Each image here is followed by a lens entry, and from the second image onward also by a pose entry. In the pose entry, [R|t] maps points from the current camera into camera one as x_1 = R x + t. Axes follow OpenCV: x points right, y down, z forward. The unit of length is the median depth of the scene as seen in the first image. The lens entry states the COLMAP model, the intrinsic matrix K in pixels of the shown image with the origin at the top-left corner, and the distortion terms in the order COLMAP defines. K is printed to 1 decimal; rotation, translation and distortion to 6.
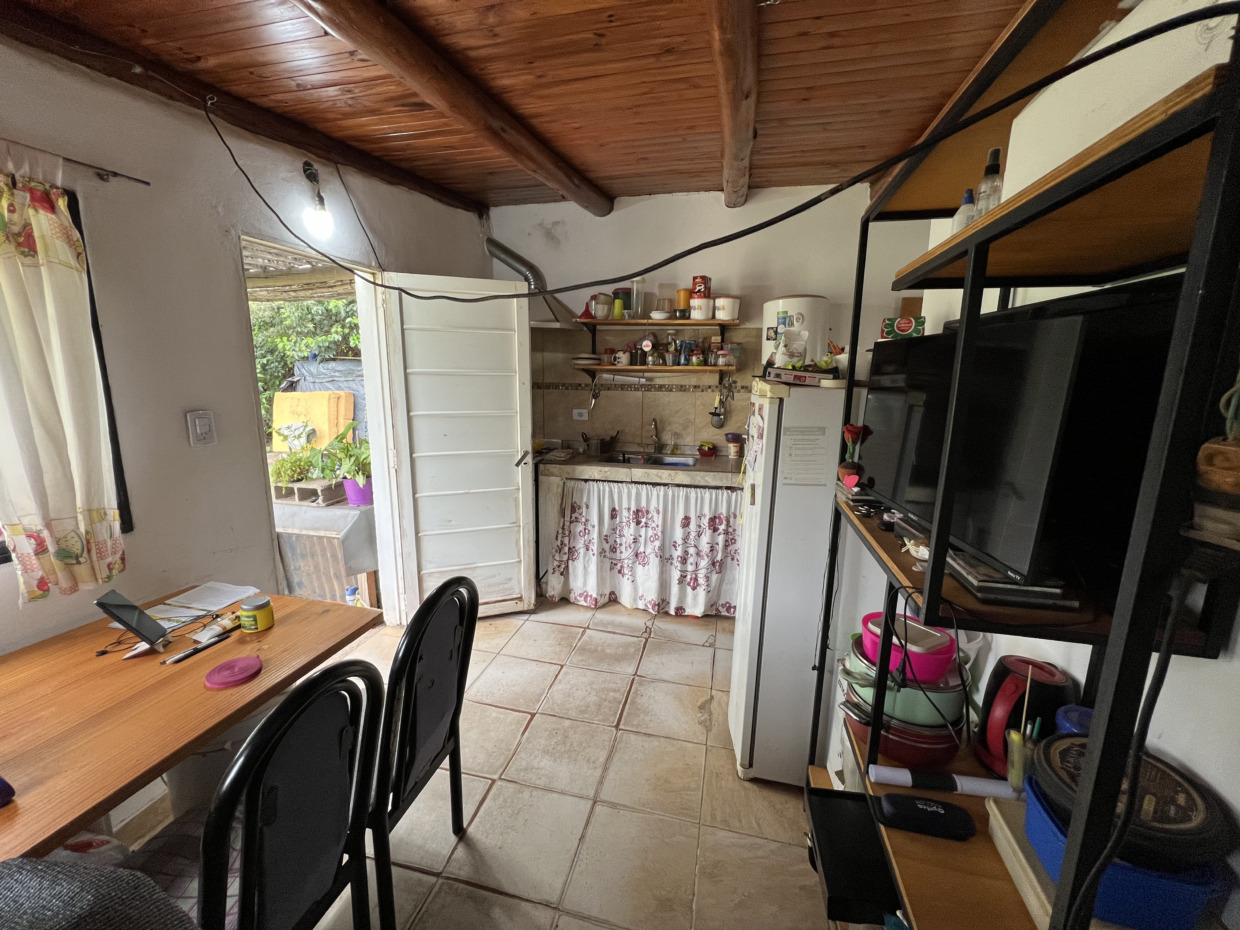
lens RADIAL K [[499.9, 0, 618.2], [0, 499.9, 466.0], [0, 0, 1]] dist [0.001982, 0.000181]
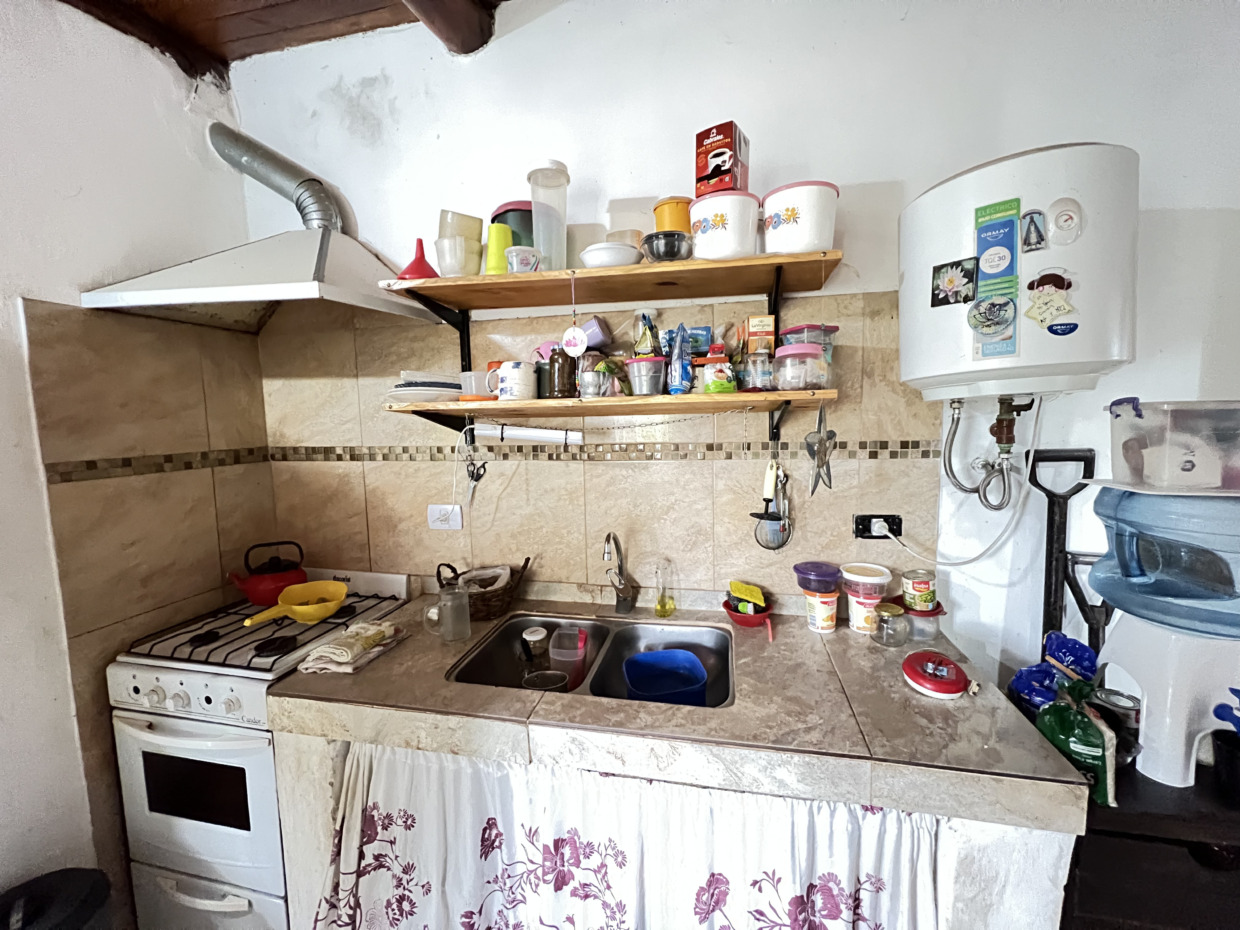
lens RADIAL K [[499.9, 0, 619.7], [0, 499.9, 460.3], [0, 0, 1]] dist [0.001982, 0.000181]
pose [[0.999318, -0.034285, 0.013741, 0.079531], [0.035469, 0.994550, -0.098045, -0.117292], [-0.010304, 0.098466, 0.995087, 0.635759]]
